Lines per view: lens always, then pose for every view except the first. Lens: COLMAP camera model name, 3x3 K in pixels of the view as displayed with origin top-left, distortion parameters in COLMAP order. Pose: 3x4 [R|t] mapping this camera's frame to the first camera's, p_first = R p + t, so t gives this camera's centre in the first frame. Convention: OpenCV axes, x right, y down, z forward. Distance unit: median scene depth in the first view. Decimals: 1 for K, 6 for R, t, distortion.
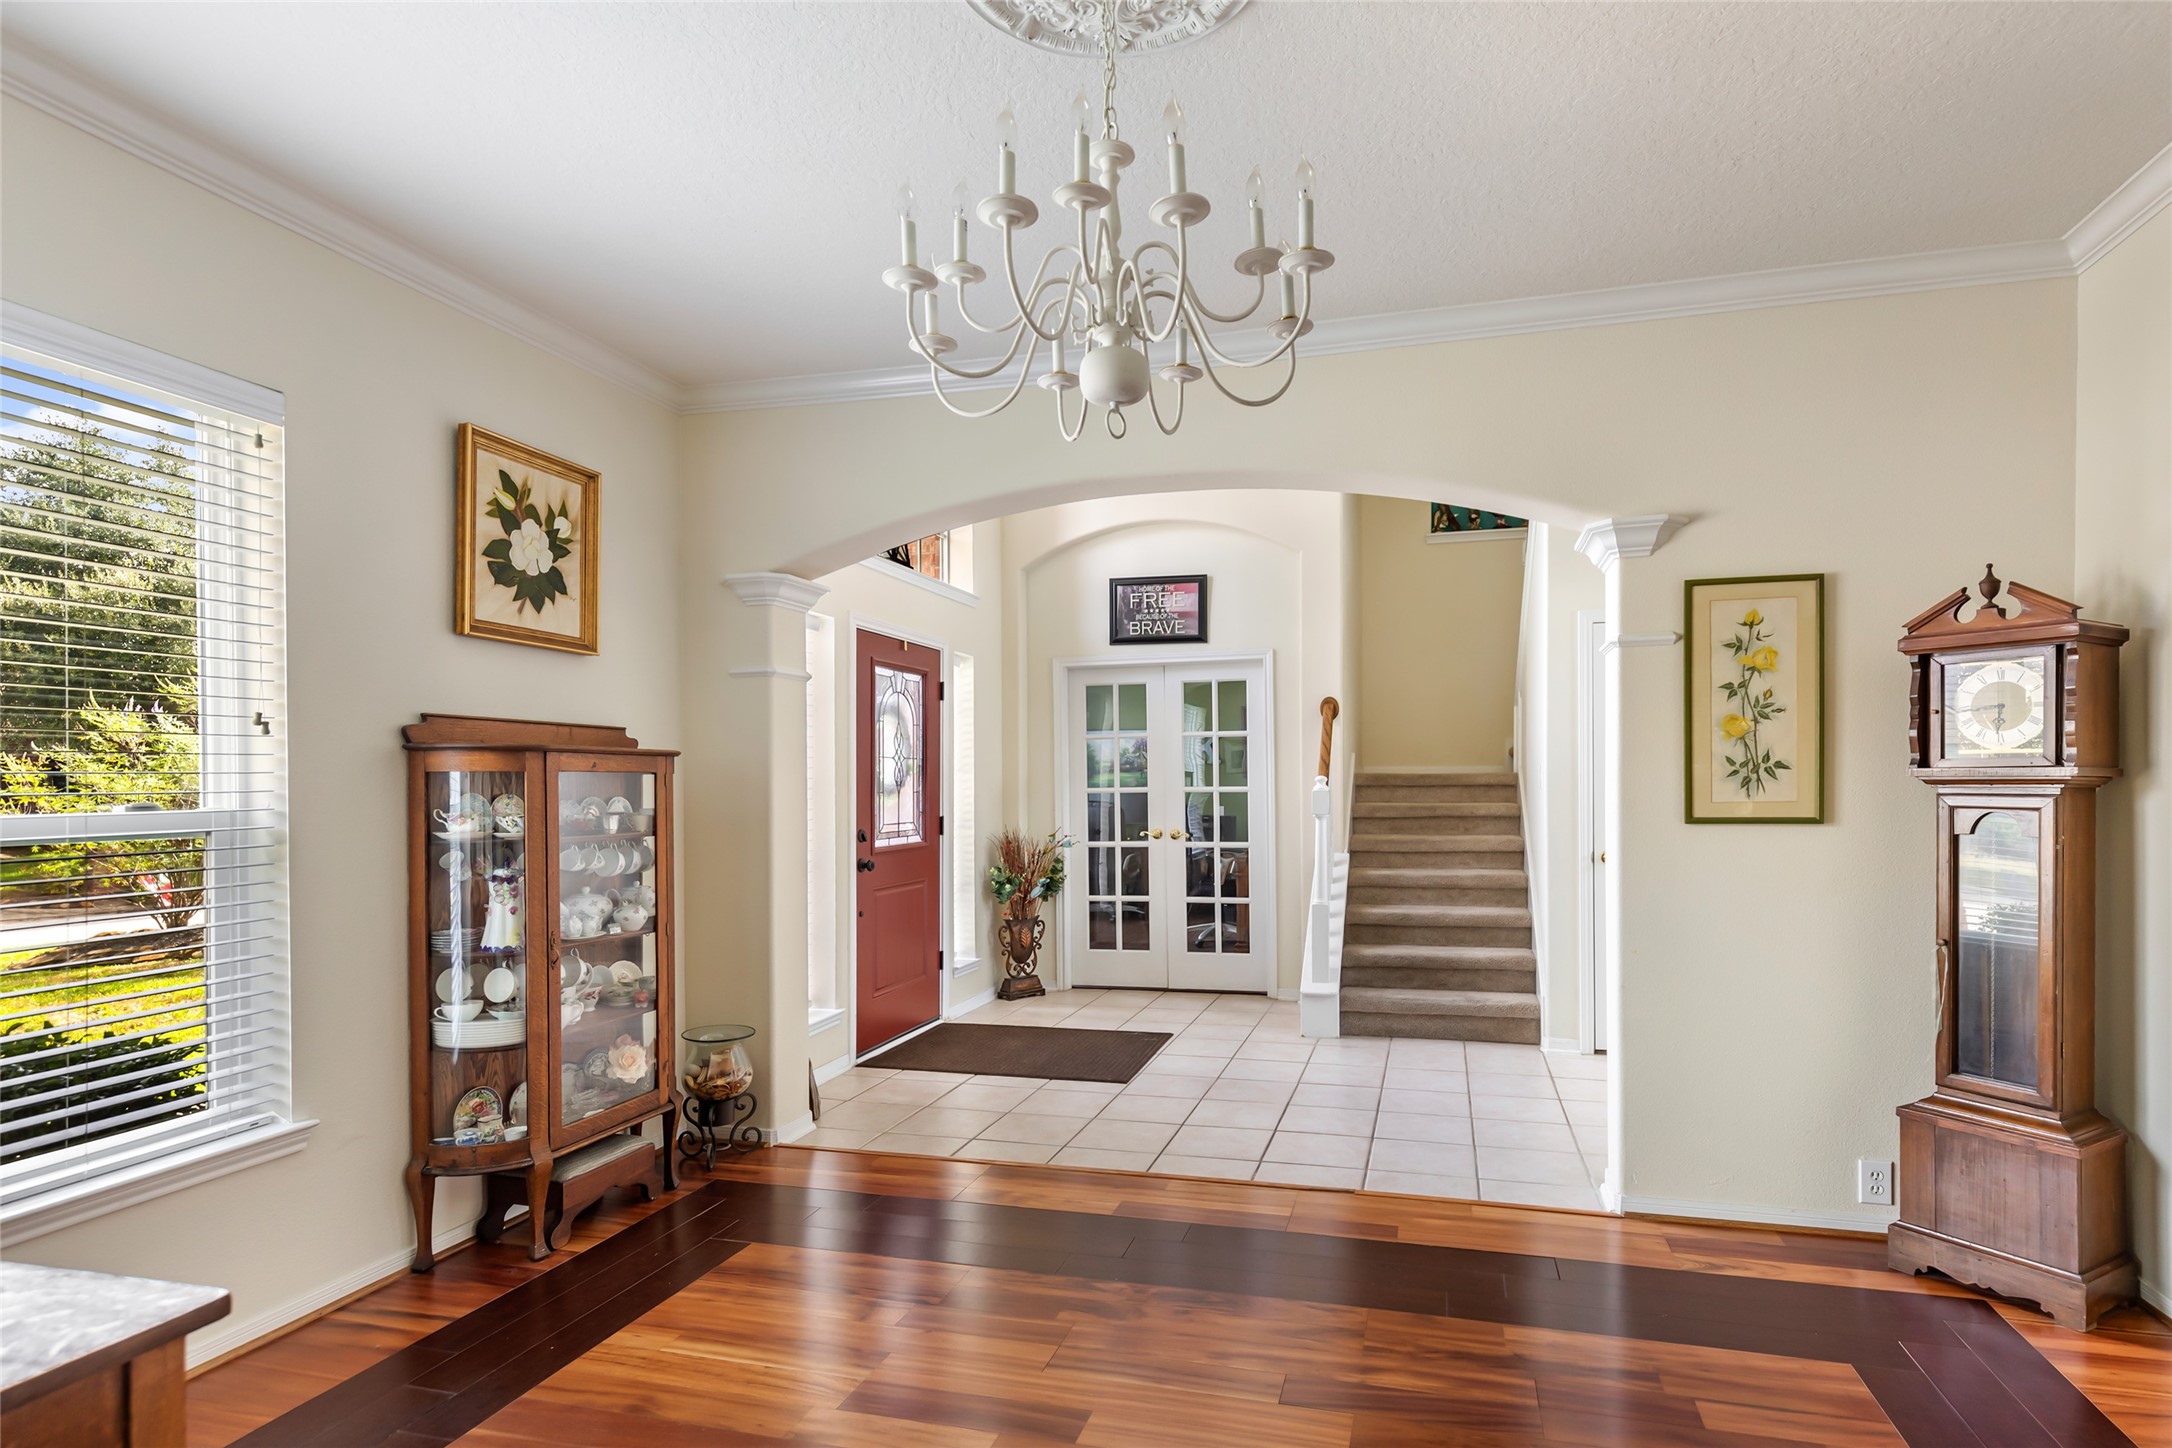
lens RADIAL K [[1019.6, 0, 1131.2], [0, 1019.6, 749.1], [0, 0, 1]] dist [-0.001417, -0.000035]
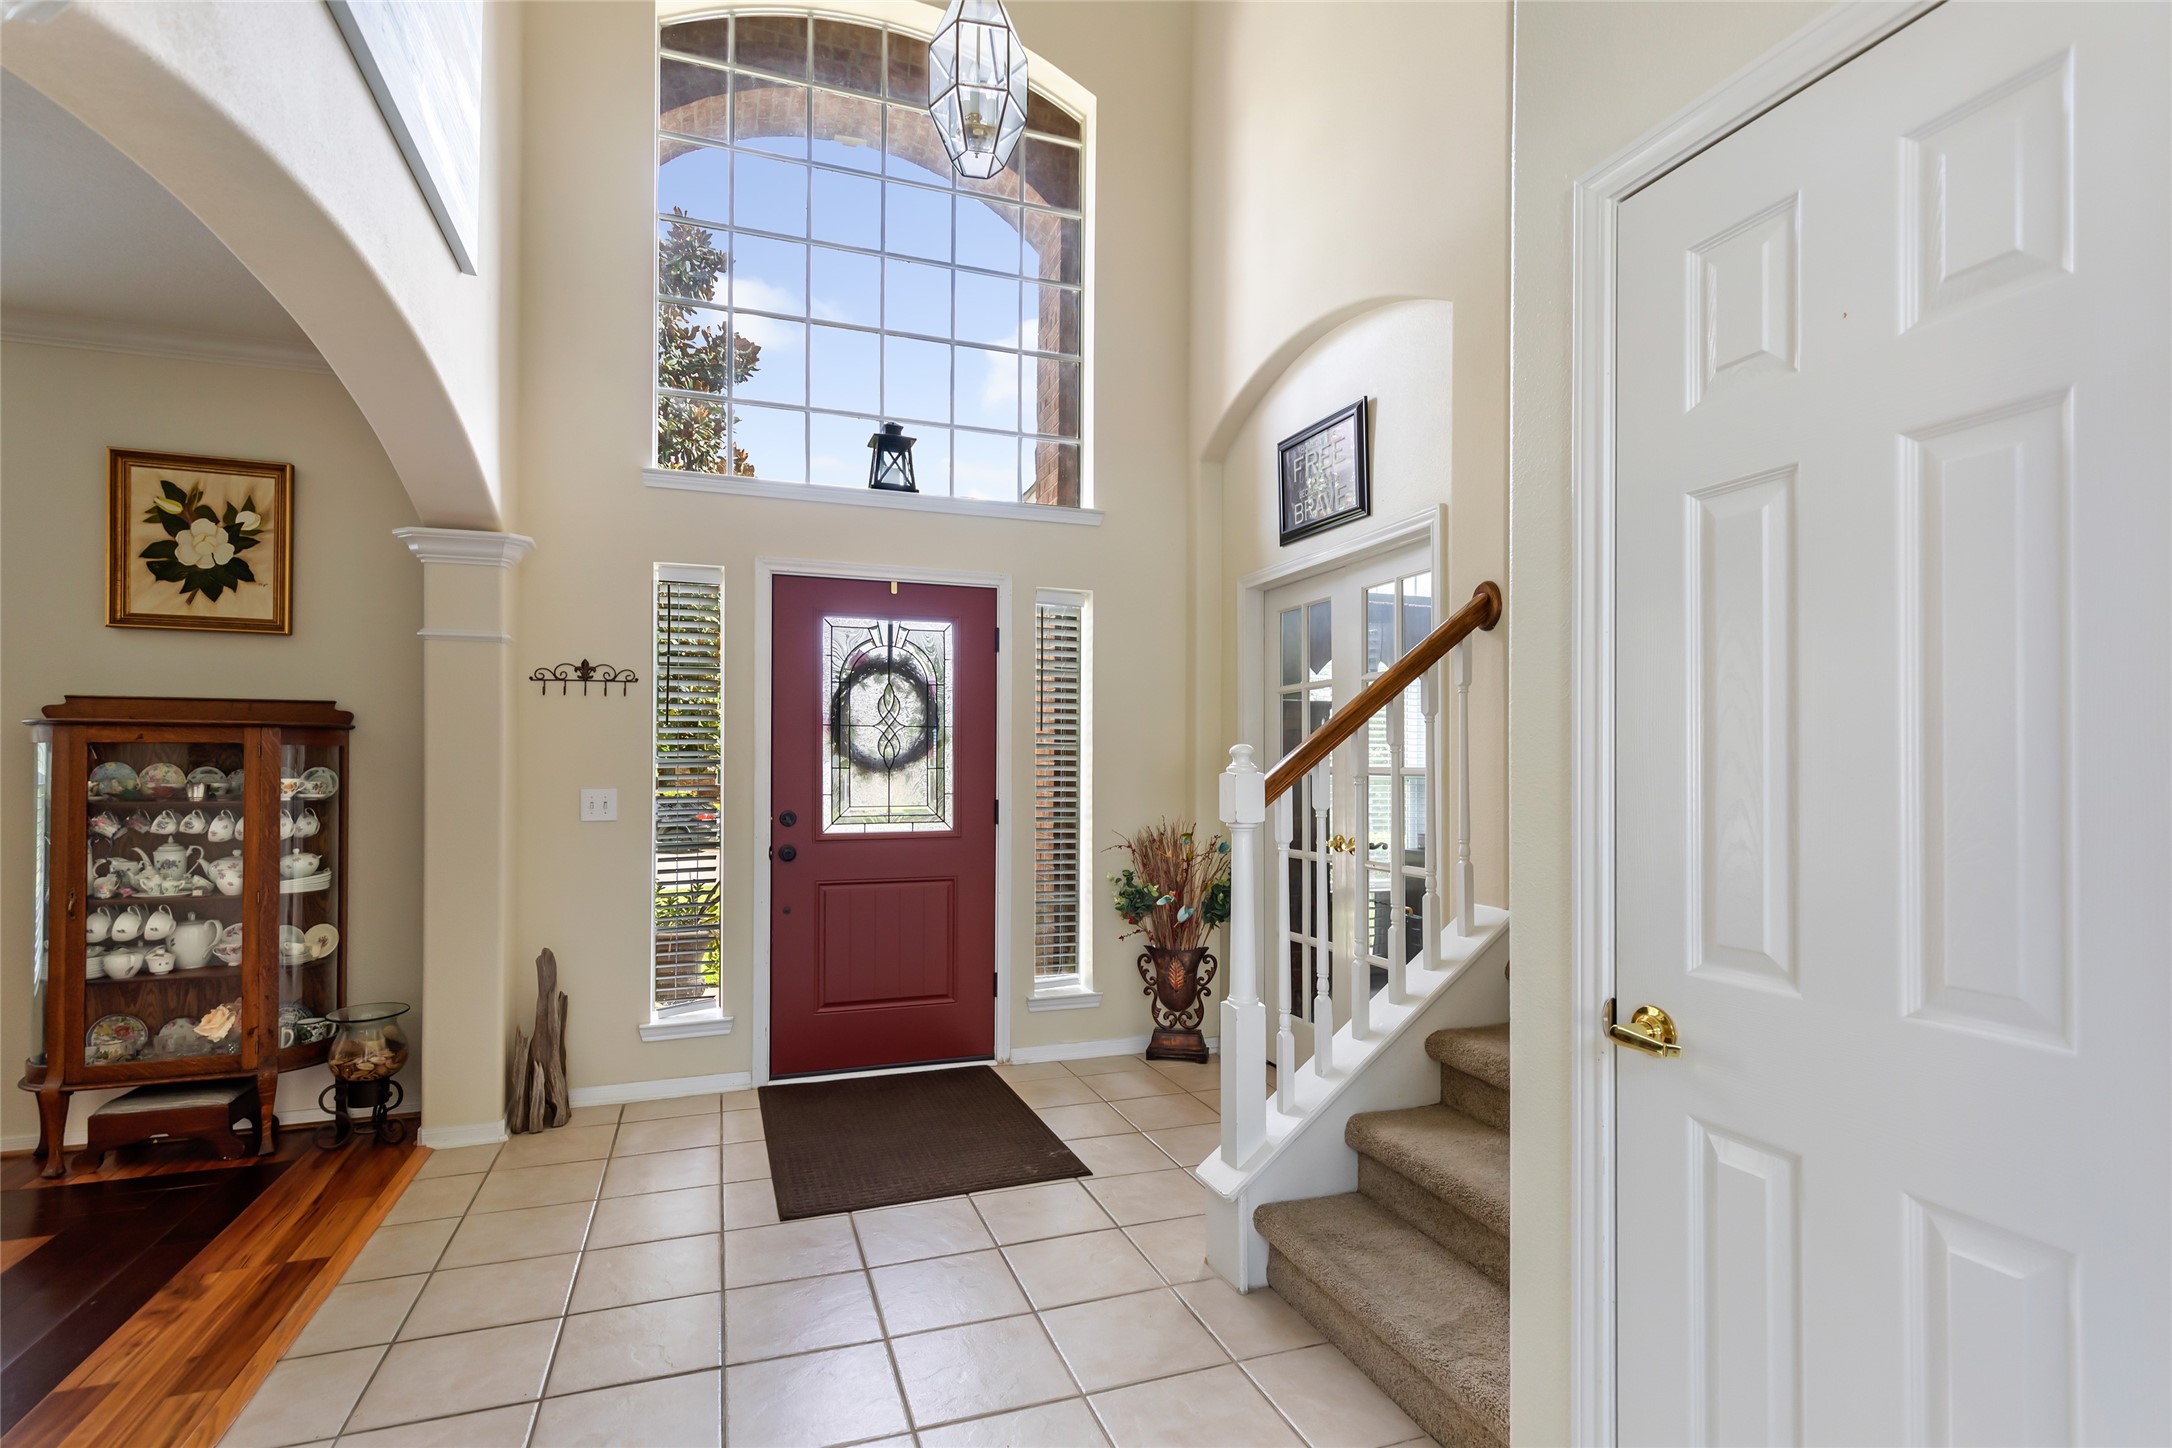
lens RADIAL K [[1019.6, 0, 1131.2], [0, 1019.6, 749.1], [0, 0, 1]] dist [-0.001417, -0.000035]
pose [[0.603377, 0.000336, -0.797456, 0.897798], [0.018493, 0.999725, 0.014413, 0.030340], [0.797242, -0.023444, 0.603205, 1.101477]]
